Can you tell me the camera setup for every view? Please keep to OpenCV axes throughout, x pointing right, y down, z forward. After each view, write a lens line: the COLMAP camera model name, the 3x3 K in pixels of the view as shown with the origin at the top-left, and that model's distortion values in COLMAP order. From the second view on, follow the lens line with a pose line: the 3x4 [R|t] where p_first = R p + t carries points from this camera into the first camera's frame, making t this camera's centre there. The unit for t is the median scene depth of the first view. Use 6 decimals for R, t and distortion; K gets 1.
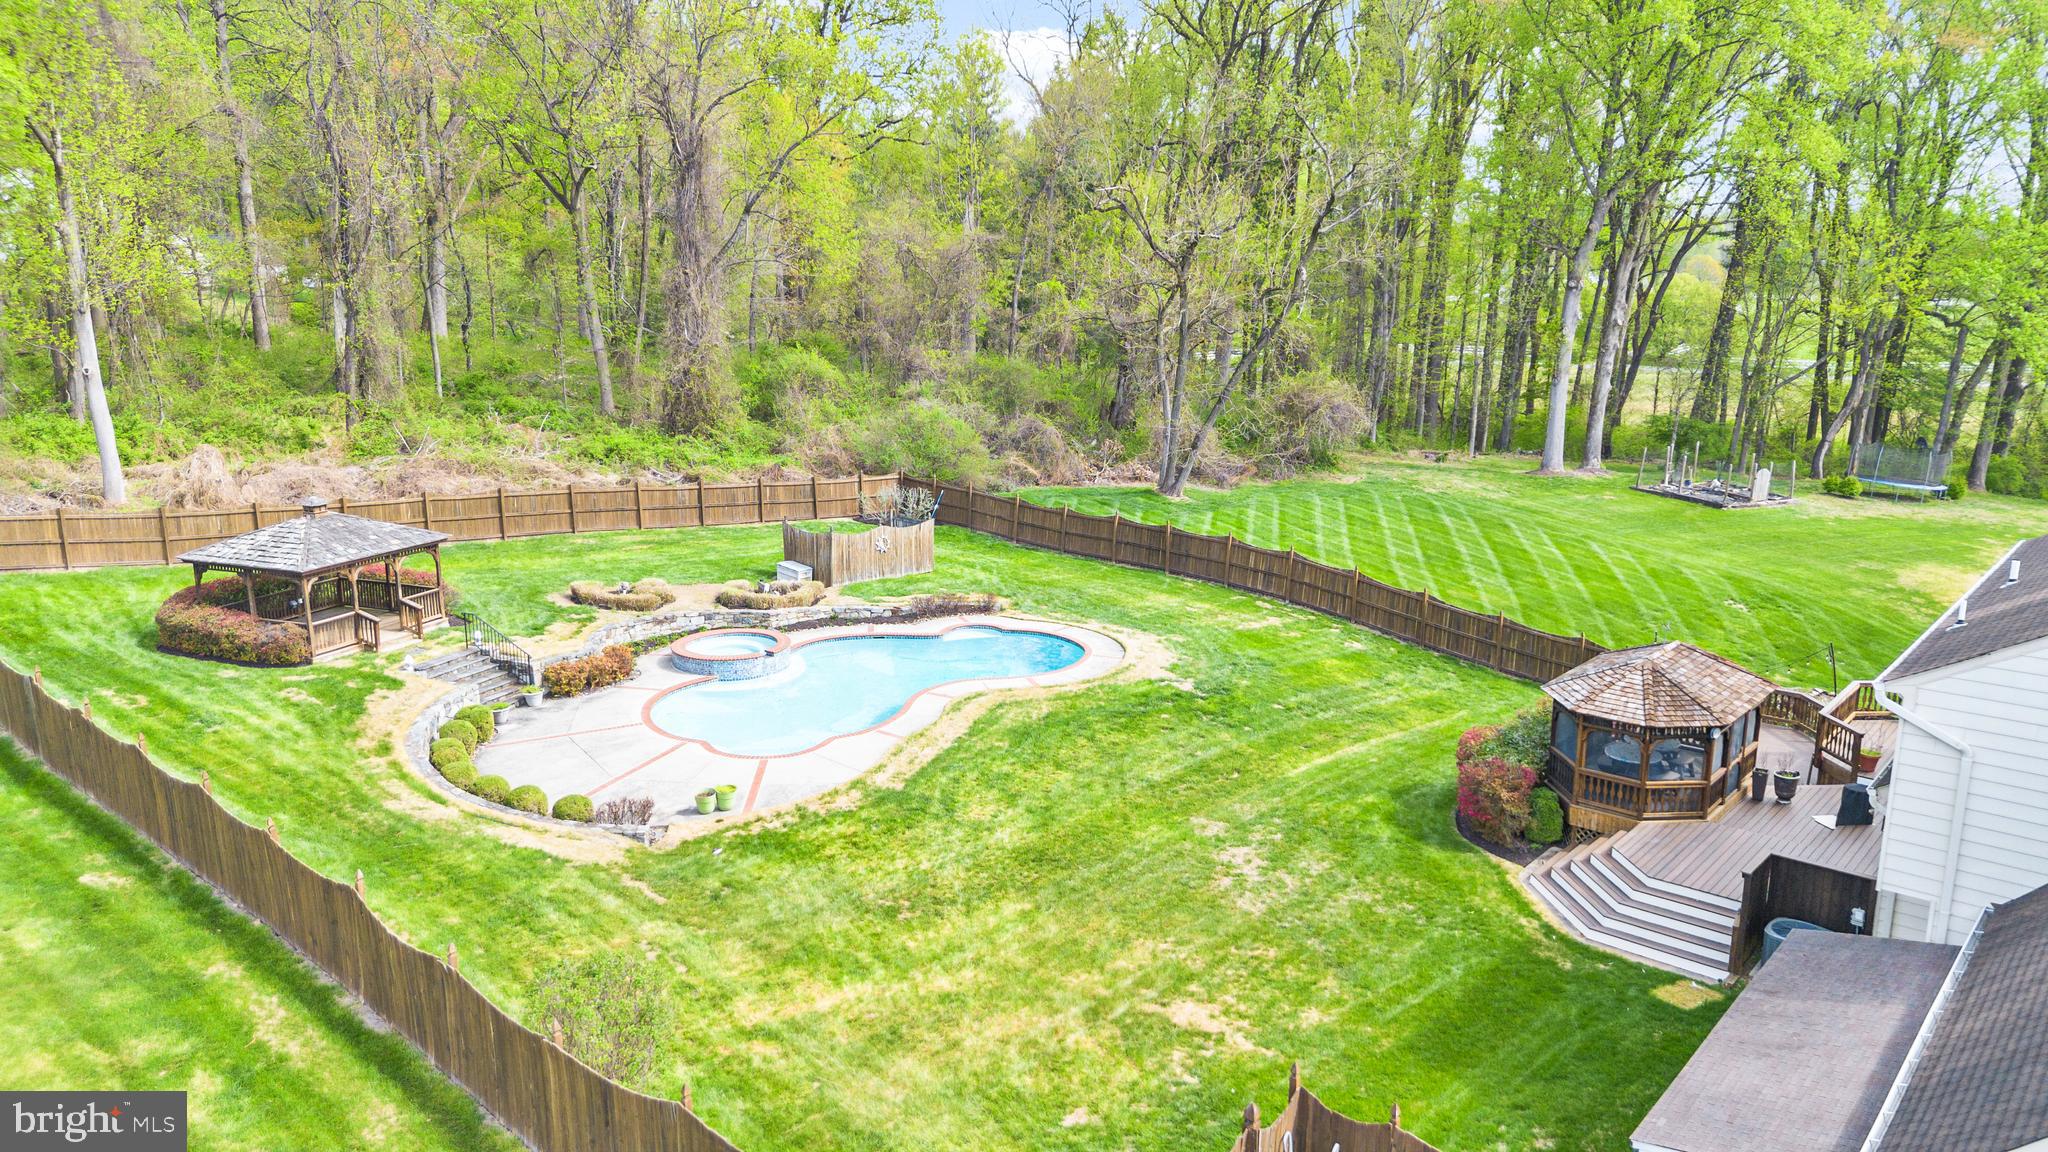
lens RADIAL K [[1436.1, 0, 1028.7], [0, 1436.1, 577.9], [0, 0, 1]] dist [0.092223, -0.100046]
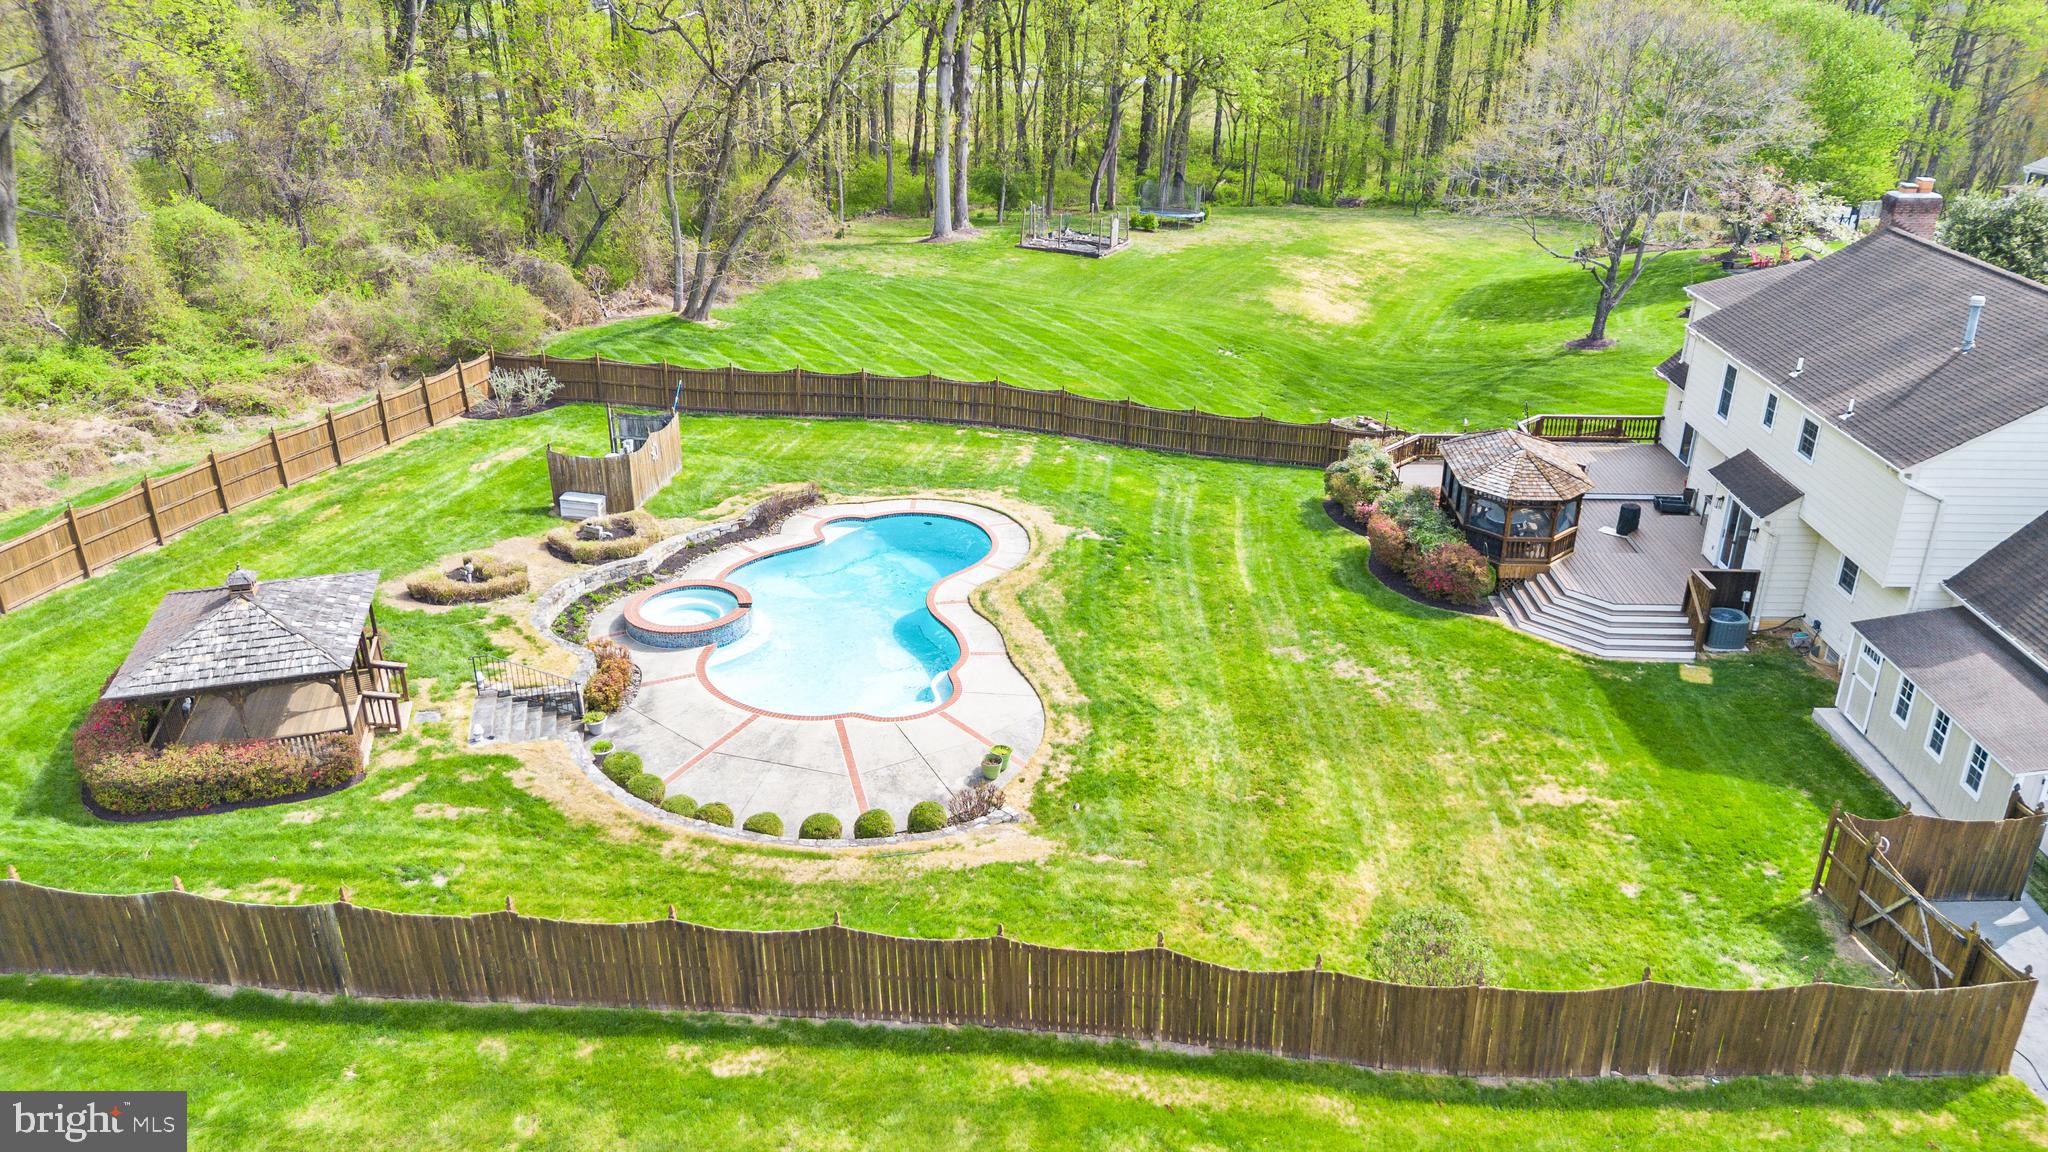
lens RADIAL K [[1436.1, 0, 1028.7], [0, 1436.1, 577.9], [0, 0, 1]] dist [0.092223, -0.100046]
pose [[0.784948, -0.257837, 0.563362, -0.609674], [0.140052, 0.959597, 0.244046, -0.185559], [-0.603525, -0.112664, 0.789344, 0.138410]]
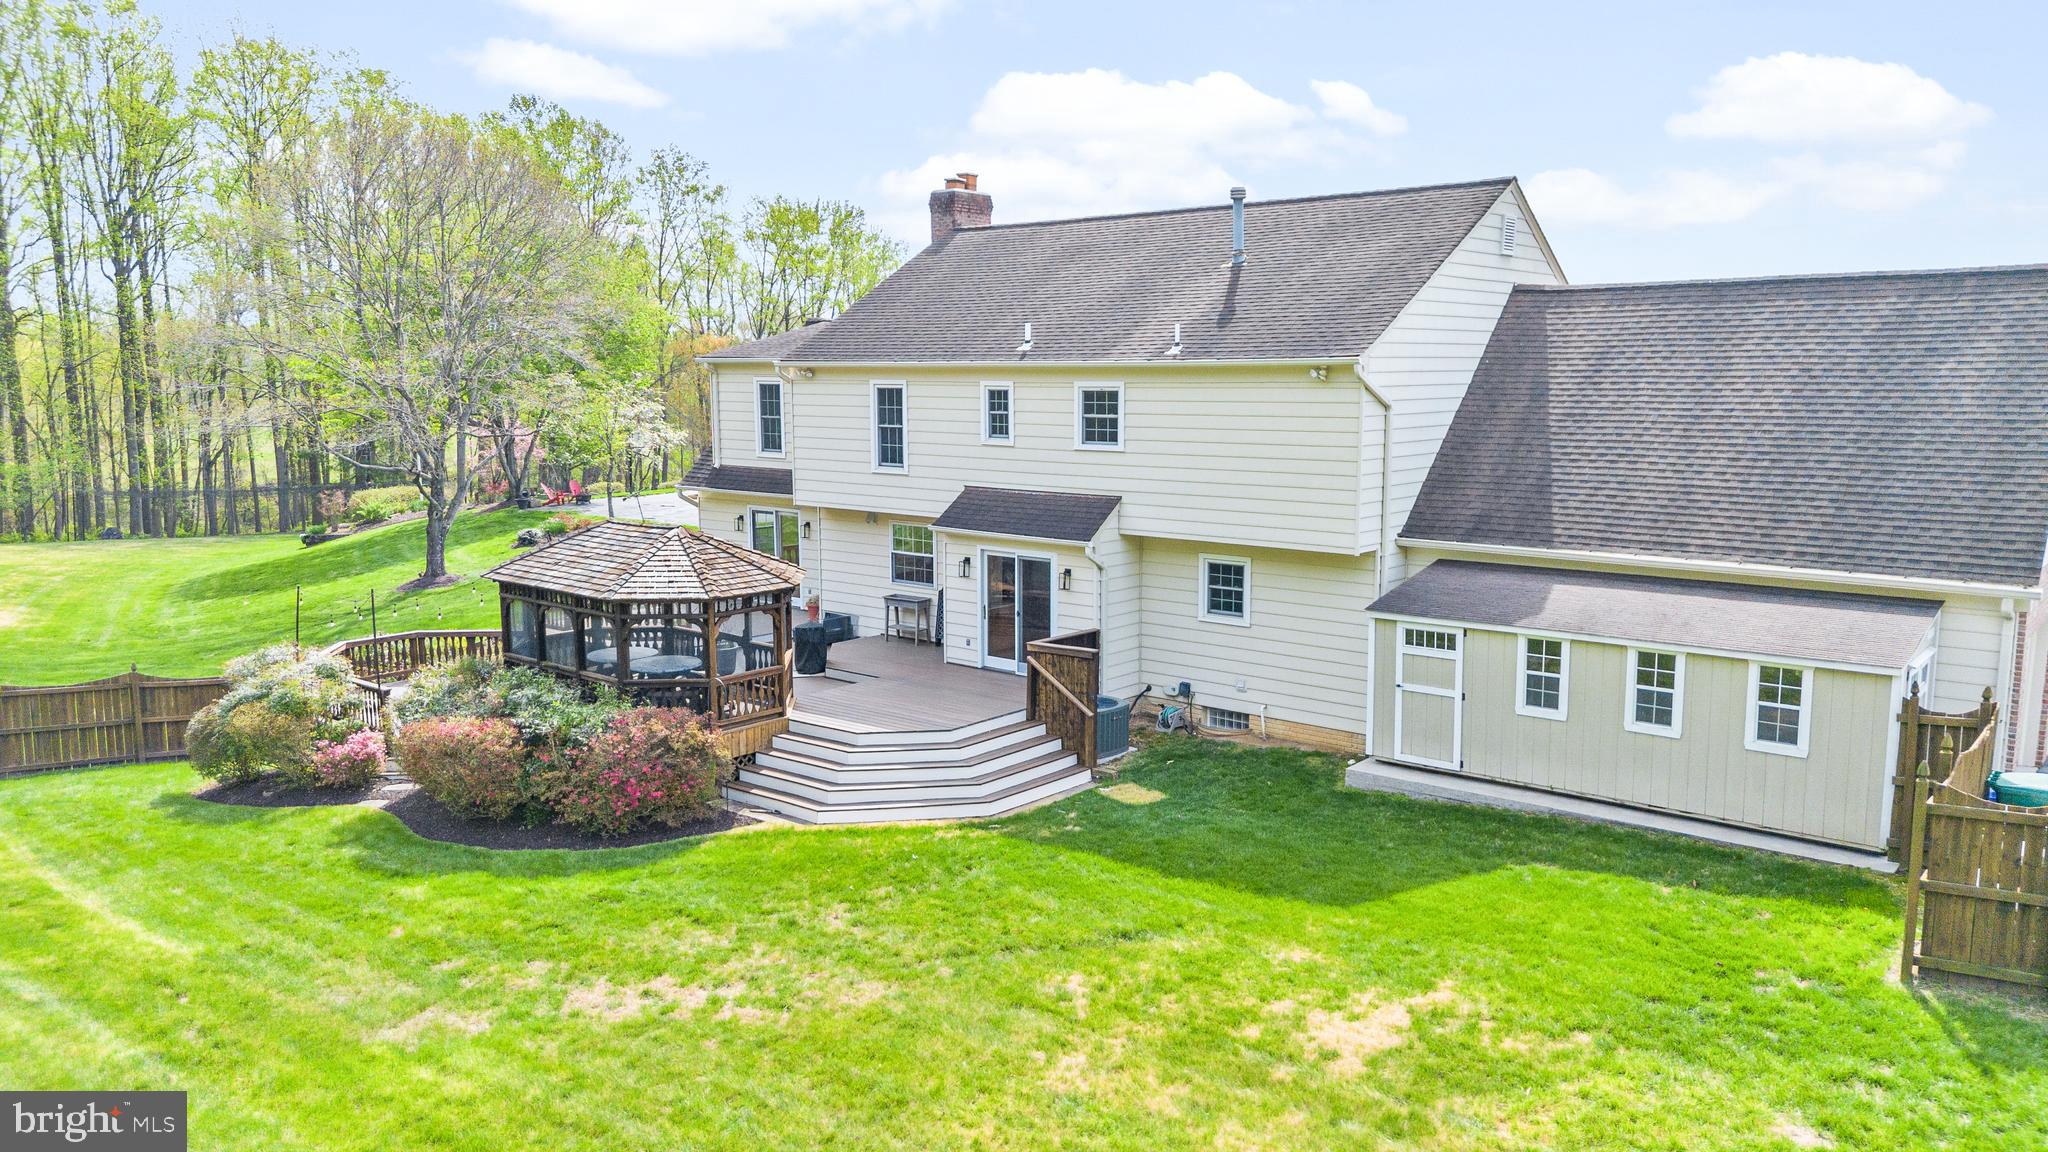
lens RADIAL K [[1436.1, 0, 1028.7], [0, 1436.1, 577.9], [0, 0, 1]] dist [0.092223, -0.100046]
pose [[-0.012828, -0.145393, 0.989291, -0.258230], [0.221350, 0.964413, 0.144607, 0.010163], [-0.975110, 0.220834, 0.019811, 0.648334]]
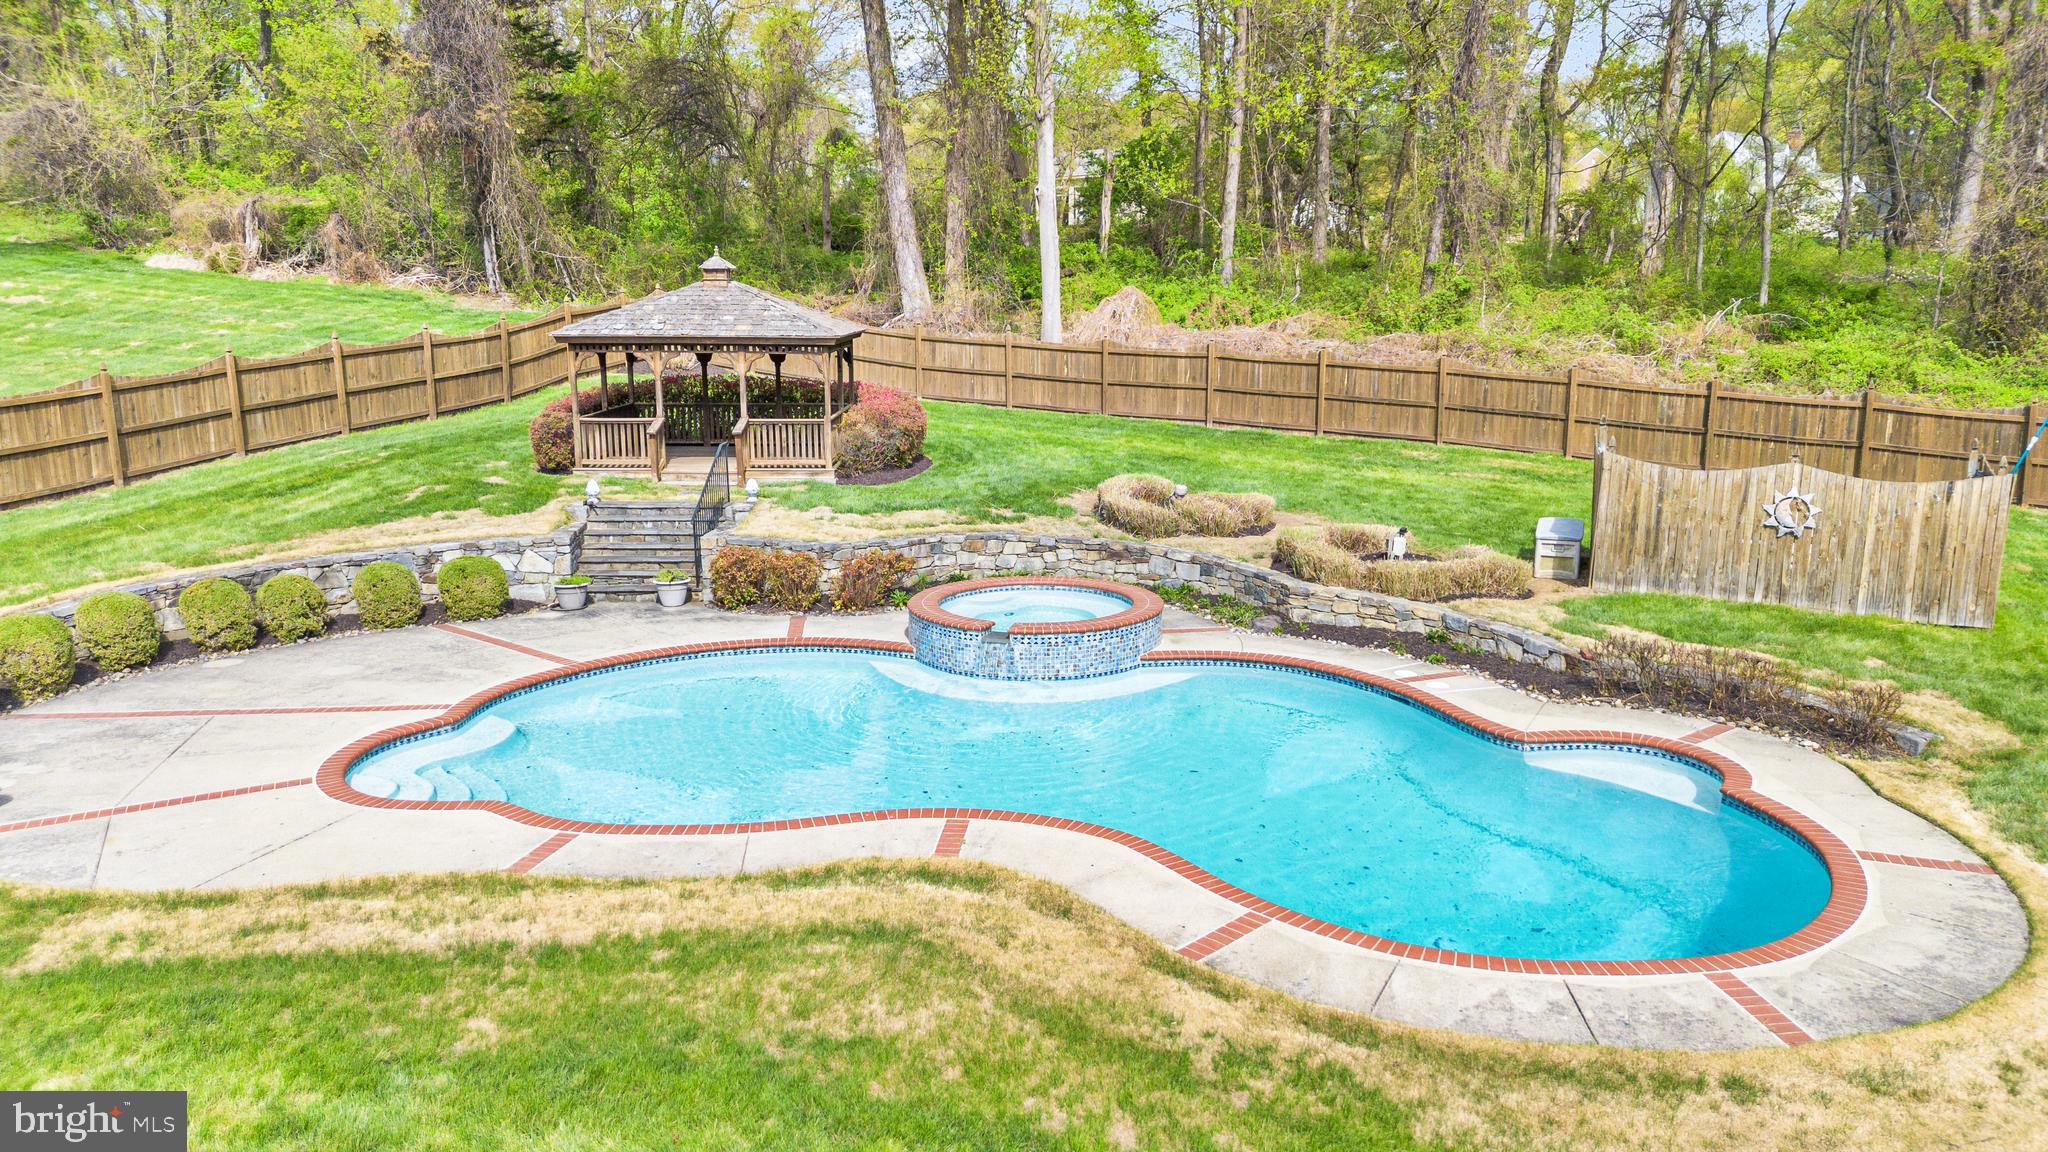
lens RADIAL K [[1436.1, 0, 1028.7], [0, 1436.1, 577.9], [0, 0, 1]] dist [0.092223, -0.100046]
pose [[0.393918, 0.179530, -0.901442, 0.219163], [-0.200415, 0.973918, 0.106386, -0.010493], [0.897030, 0.138755, 0.419624, 0.880800]]
